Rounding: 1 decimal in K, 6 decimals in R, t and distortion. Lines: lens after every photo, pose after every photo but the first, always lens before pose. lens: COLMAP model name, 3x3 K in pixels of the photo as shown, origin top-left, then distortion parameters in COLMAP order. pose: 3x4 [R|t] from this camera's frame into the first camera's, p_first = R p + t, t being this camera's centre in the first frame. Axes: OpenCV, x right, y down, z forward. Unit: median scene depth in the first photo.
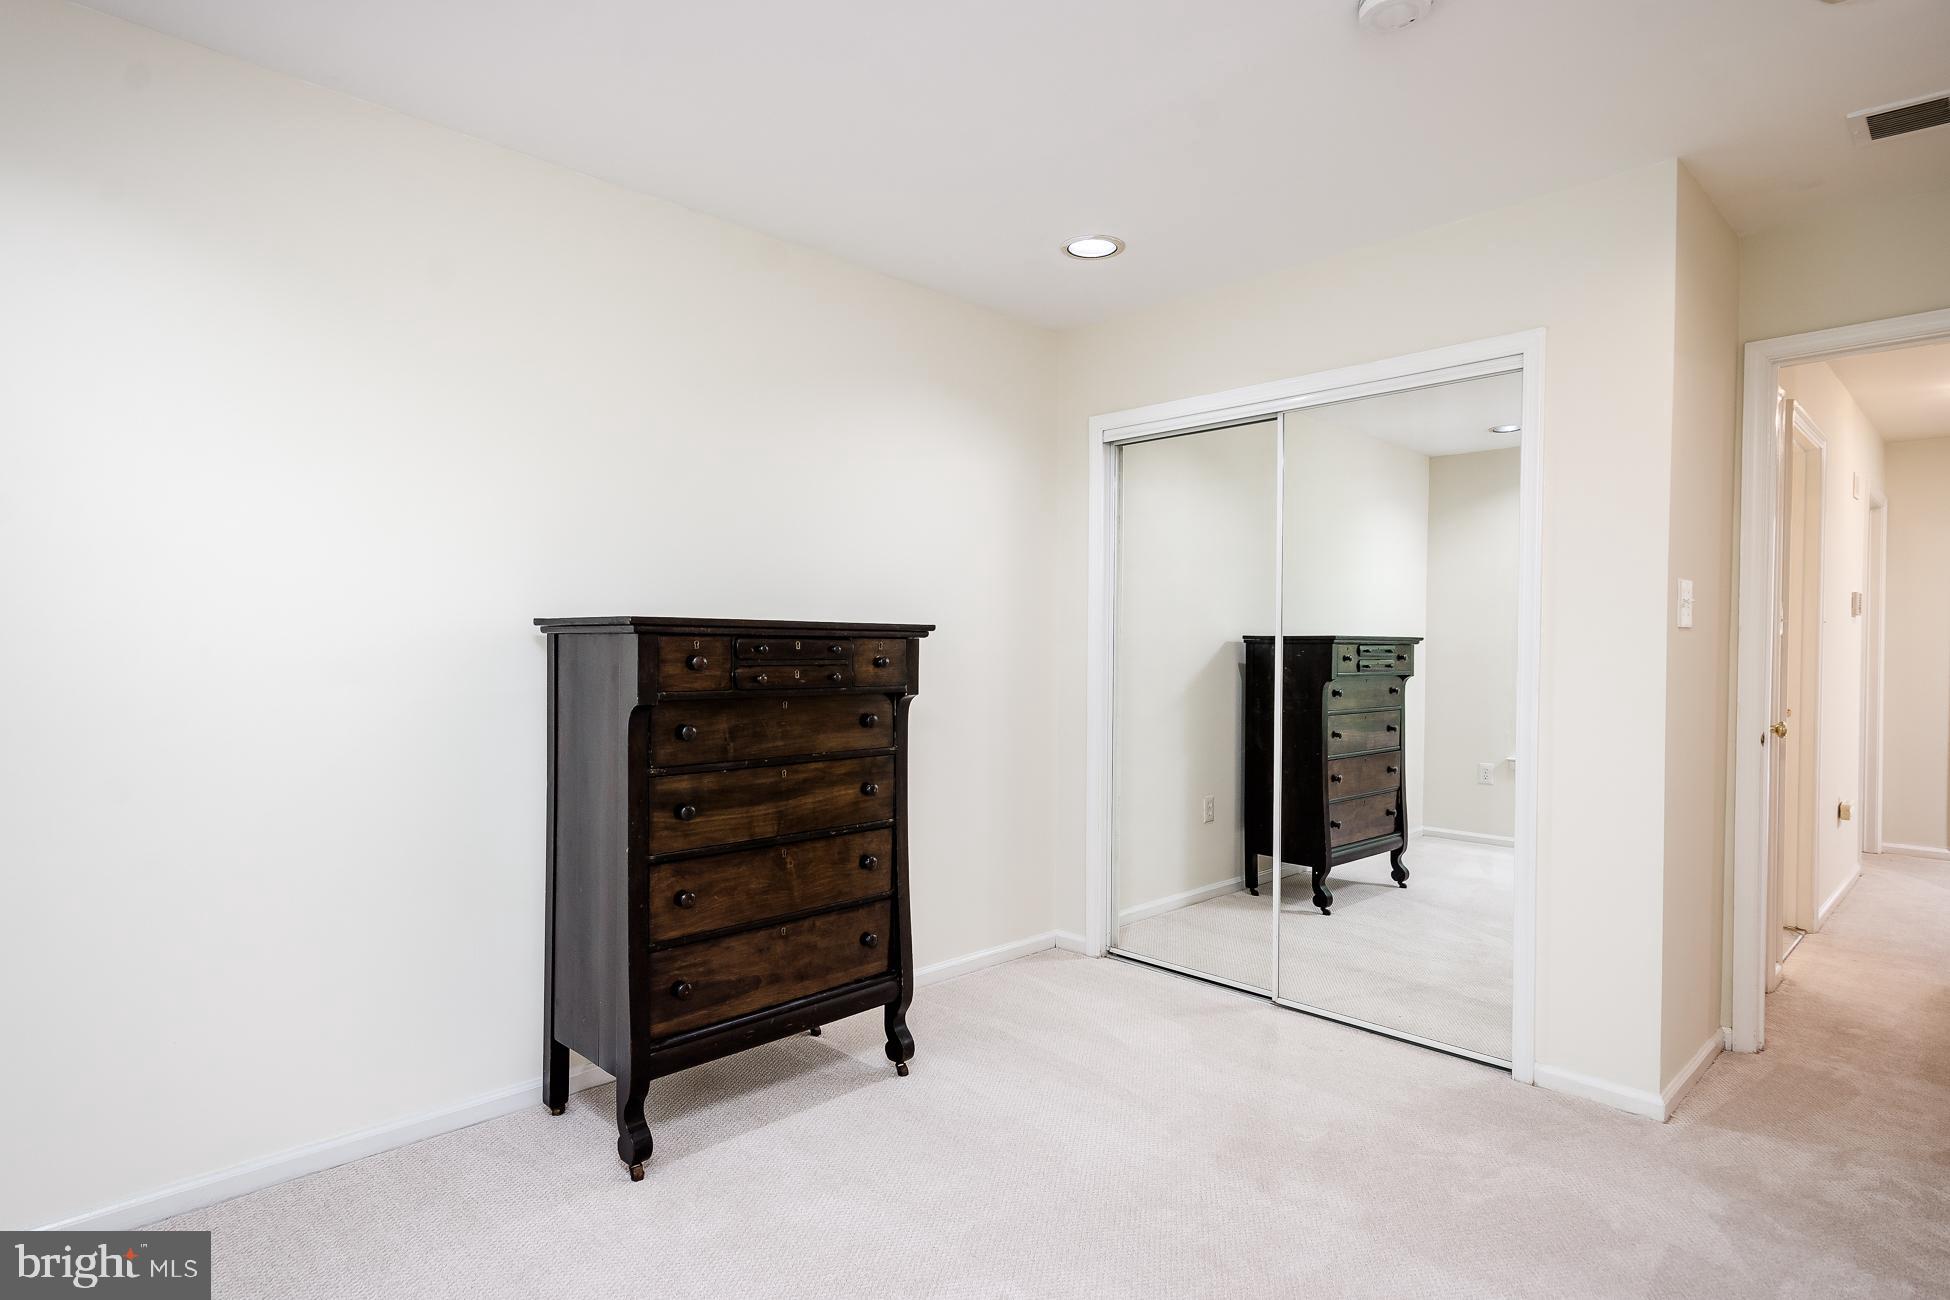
lens RADIAL K [[993.5, 0, 976.9], [0, 993.5, 651.6], [0, 0, 1]] dist [0.010407, -0.000716]
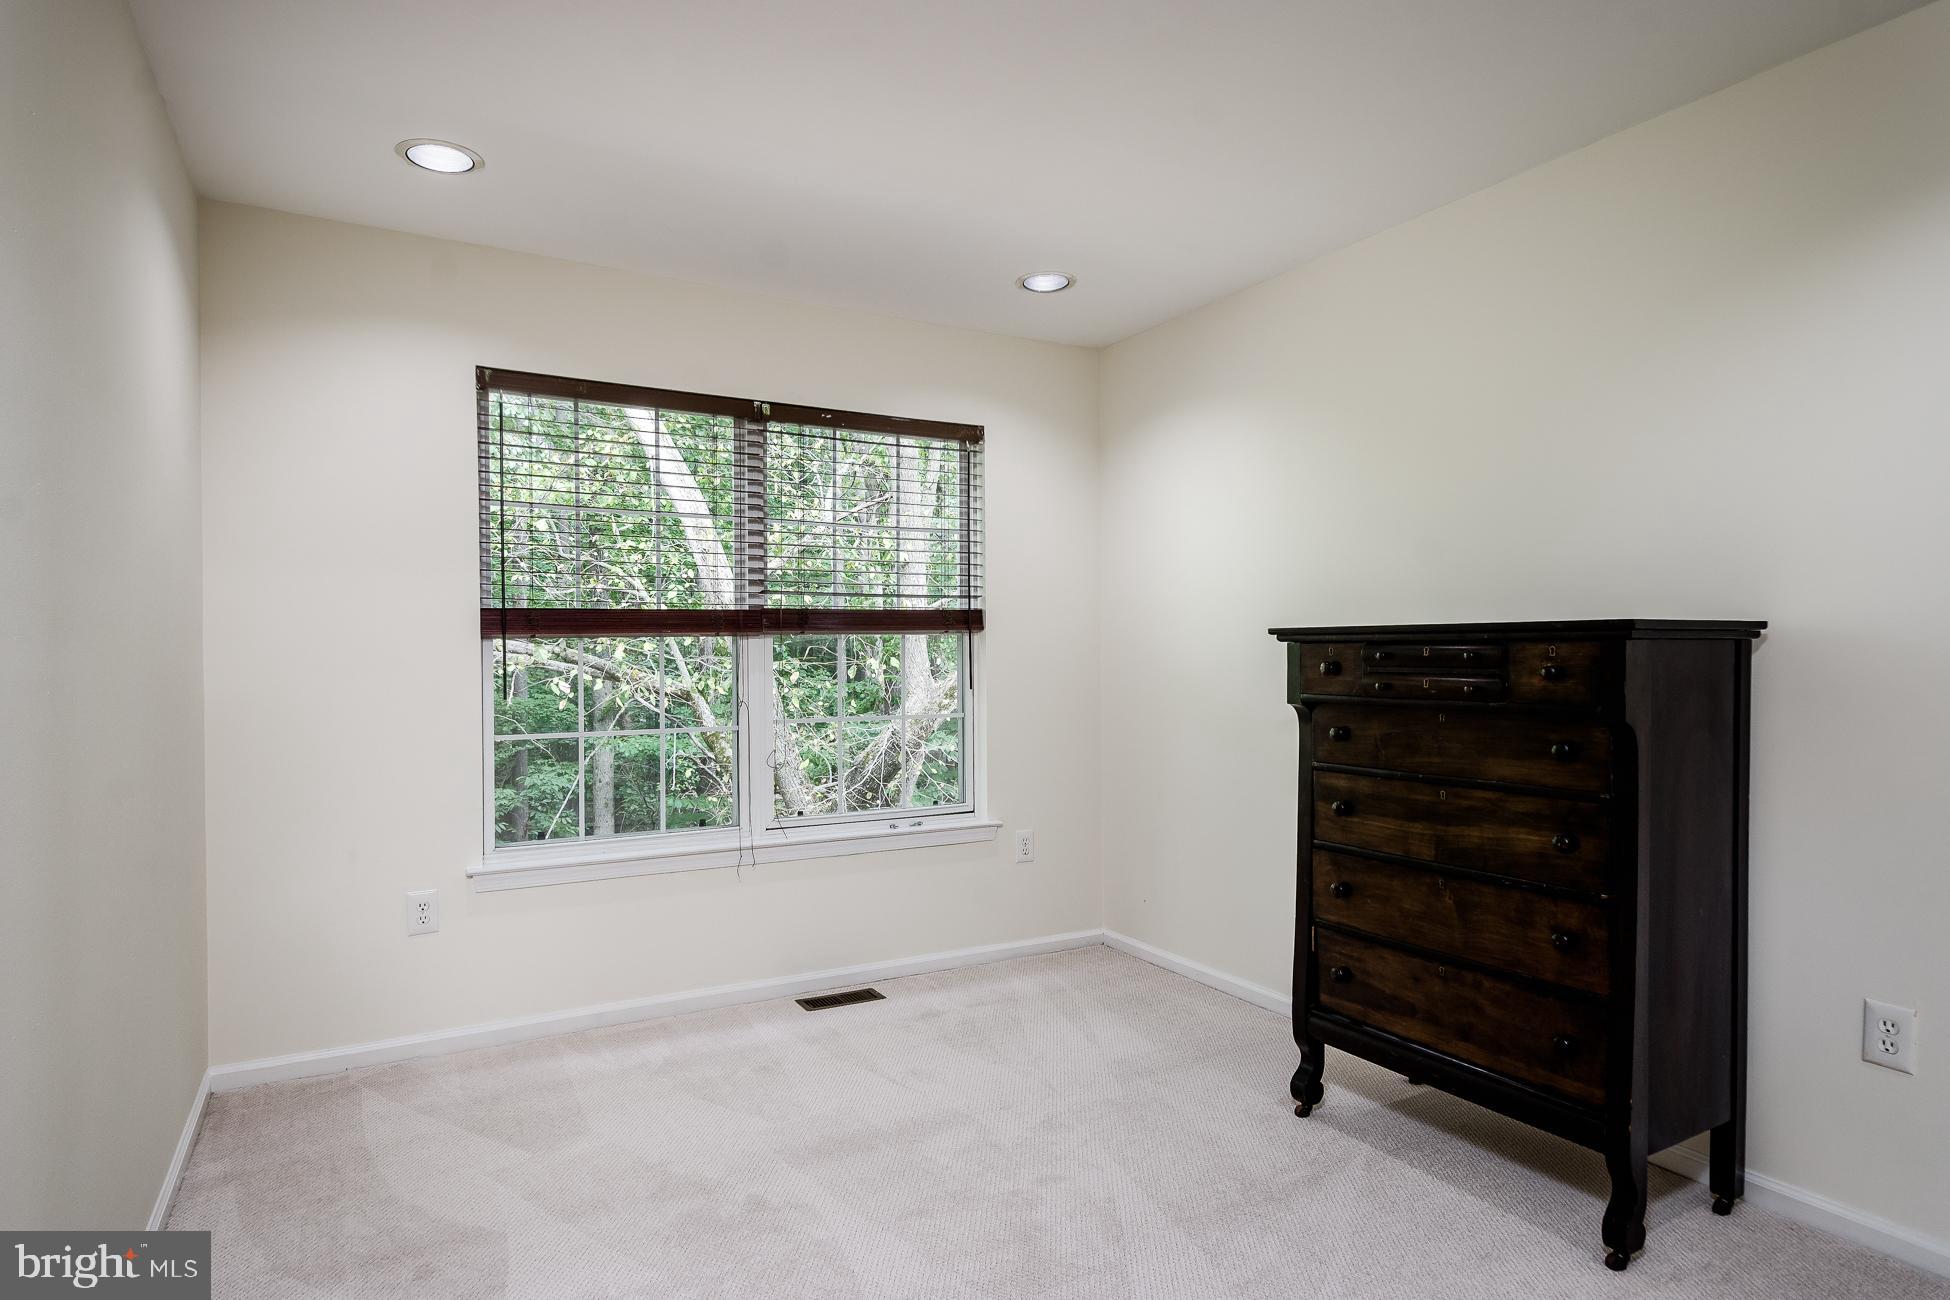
lens RADIAL K [[1046.7, 0, 976.1], [0, 1046.7, 654.9], [0, 0, 1]] dist [0.023469, -0.017119]
pose [[-0.215646, -0.005565, -0.976456, 0.836625], [-0.012803, 0.999914, -0.002871, 0.004877], [0.976388, 0.011882, -0.215699, 0.805616]]
